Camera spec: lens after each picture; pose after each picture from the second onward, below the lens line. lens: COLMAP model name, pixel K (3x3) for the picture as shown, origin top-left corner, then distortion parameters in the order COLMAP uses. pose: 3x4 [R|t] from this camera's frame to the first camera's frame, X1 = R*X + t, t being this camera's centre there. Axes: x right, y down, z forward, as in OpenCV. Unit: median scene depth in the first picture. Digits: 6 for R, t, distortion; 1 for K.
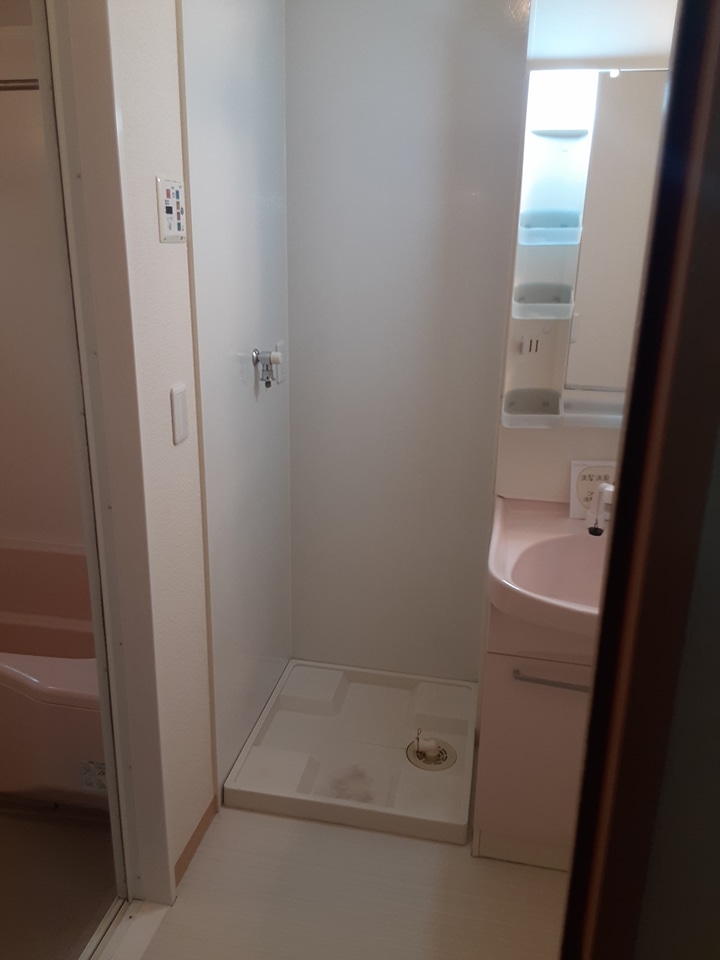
lens RADIAL K [[775.2, 0, 349.5], [0, 775.2, 485.0], [0, 0, 1]] dist [0.090557, -0.142460]
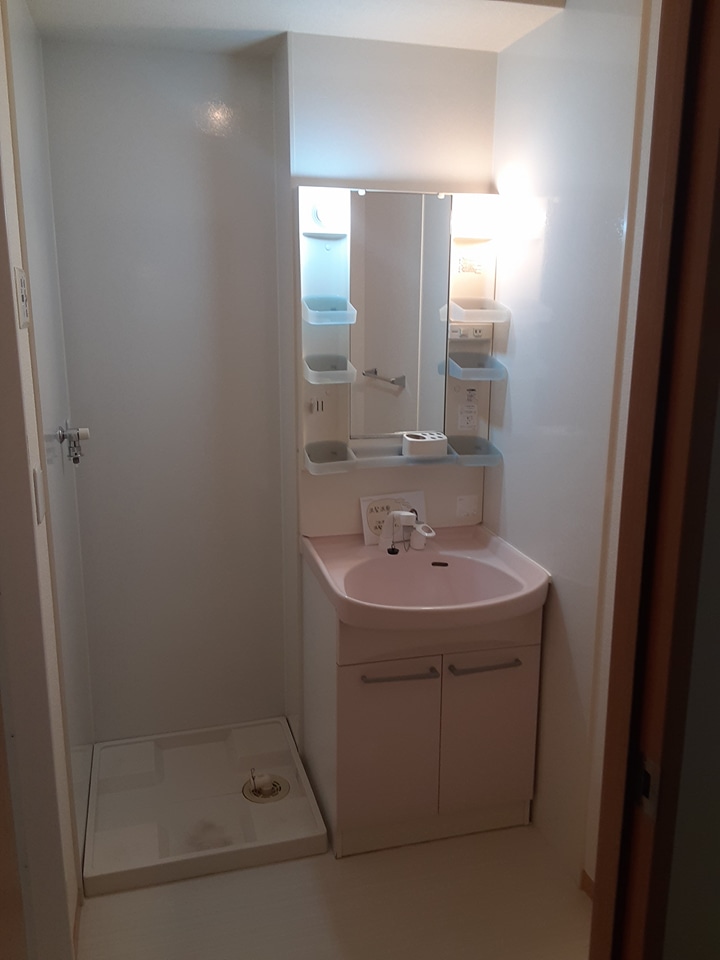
lens RADIAL K [[775.2, 0, 361.6], [0, 775.2, 480.4], [0, 0, 1]] dist [0.090557, -0.142460]
pose [[0.890025, -0.109335, 0.442608, -0.246667], [0.150847, 0.986760, -0.059579, 0.014363], [-0.430233, 0.119793, 0.894734, -0.076176]]
